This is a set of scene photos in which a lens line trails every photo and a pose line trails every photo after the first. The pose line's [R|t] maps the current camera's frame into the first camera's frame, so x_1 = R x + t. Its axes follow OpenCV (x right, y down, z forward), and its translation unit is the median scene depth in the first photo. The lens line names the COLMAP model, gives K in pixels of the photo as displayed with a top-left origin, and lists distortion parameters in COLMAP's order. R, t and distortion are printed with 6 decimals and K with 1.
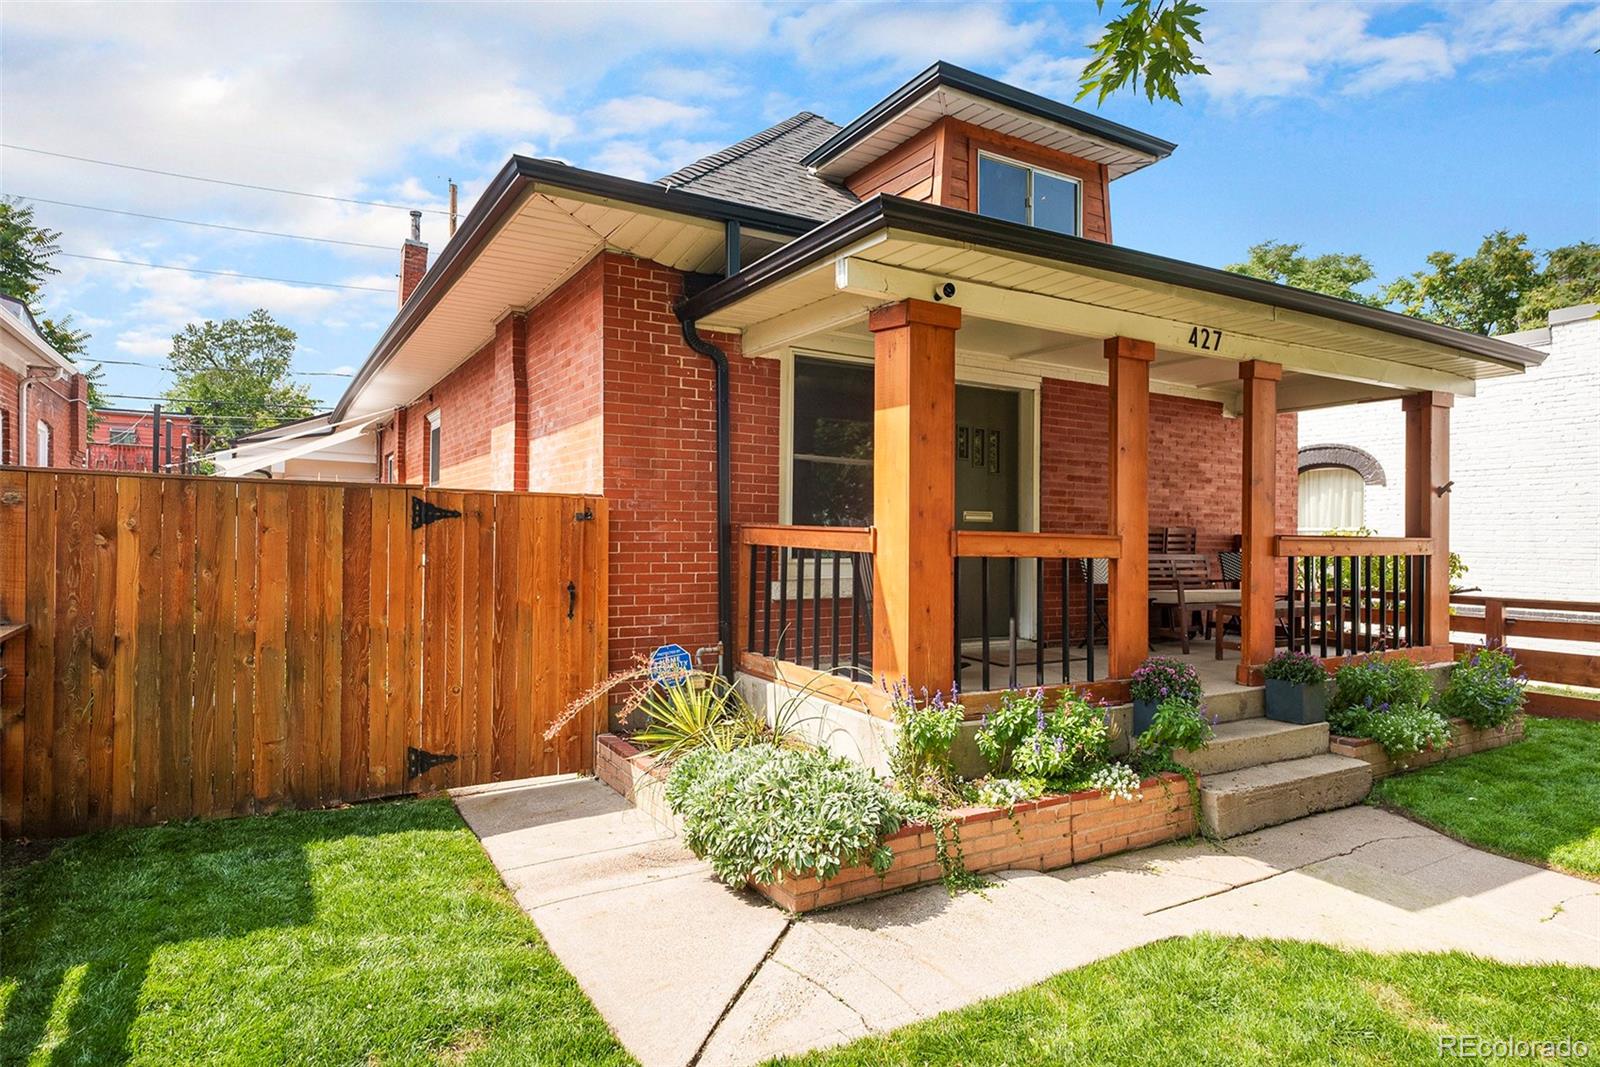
lens RADIAL K [[877.3, 0, 800.0], [0, 877.3, 533.5], [0, 0, 1]] dist [0.016290, -0.000132]
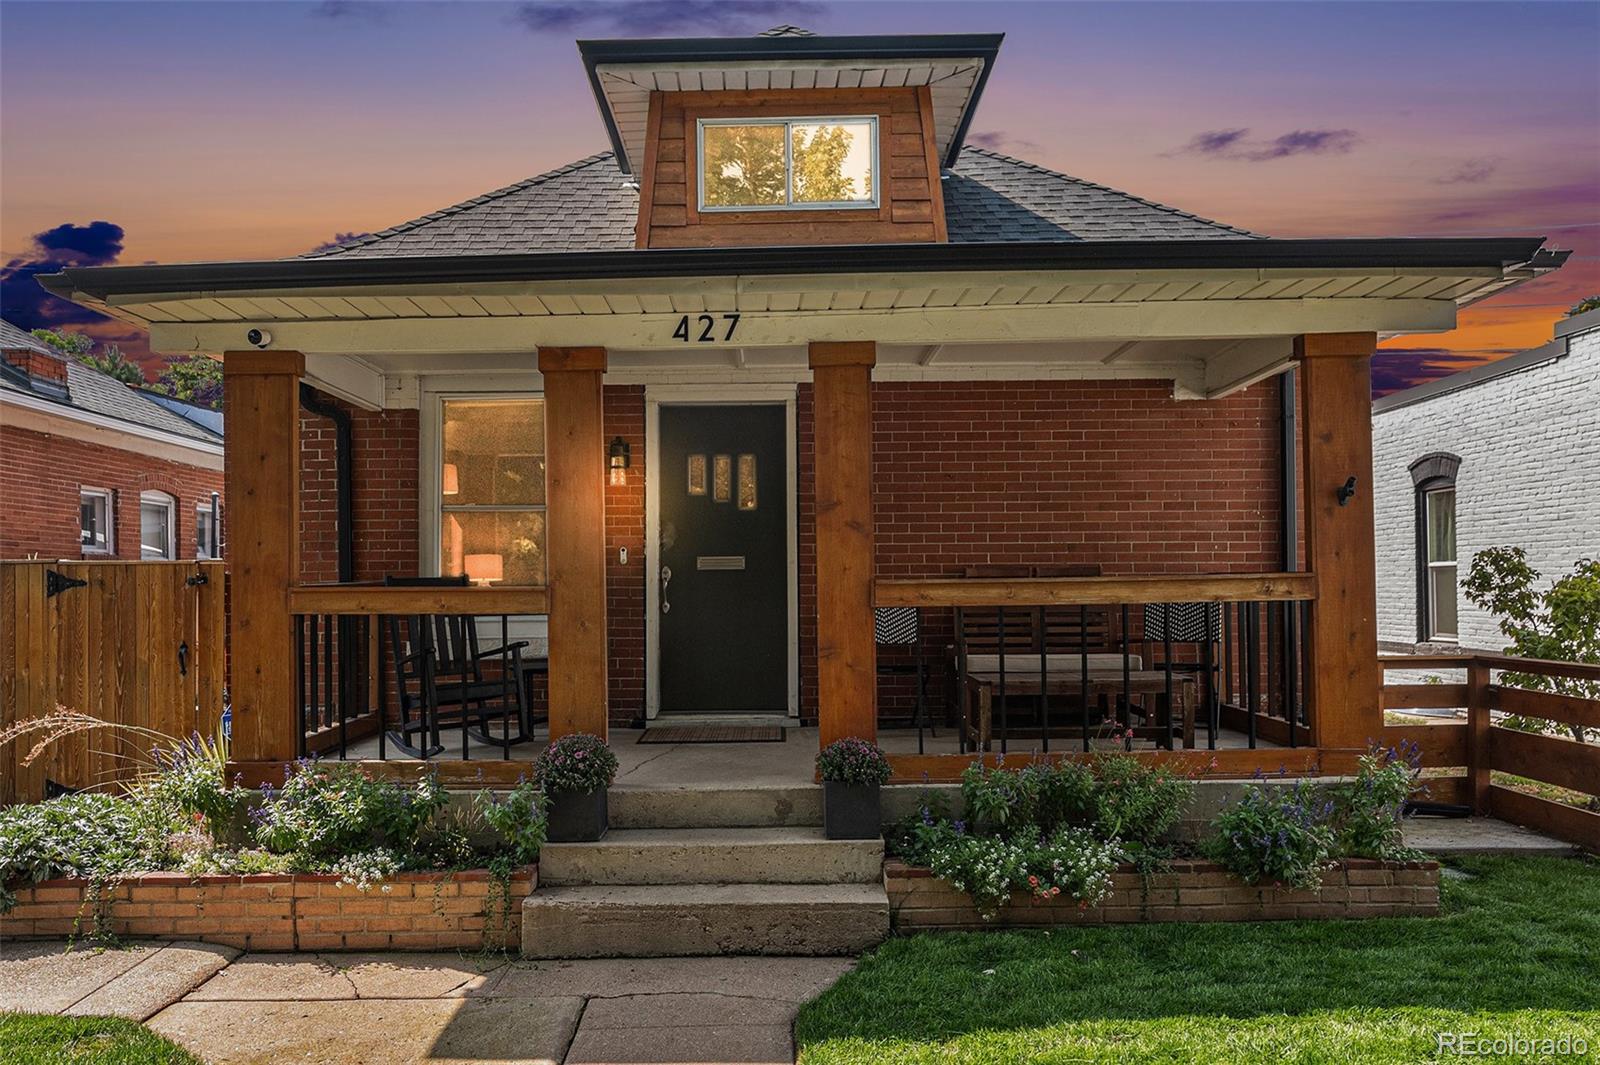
lens RADIAL K [[1049.8, 0, 797.0], [0, 1049.8, 593.5], [0, 0, 1]] dist [0.006015, 0.001790]
pose [[0.863296, -0.020877, -0.504266, 1.059833], [0.025277, 0.999679, 0.001885, 0.012603], [0.504065, -0.014374, 0.863546, 0.260129]]
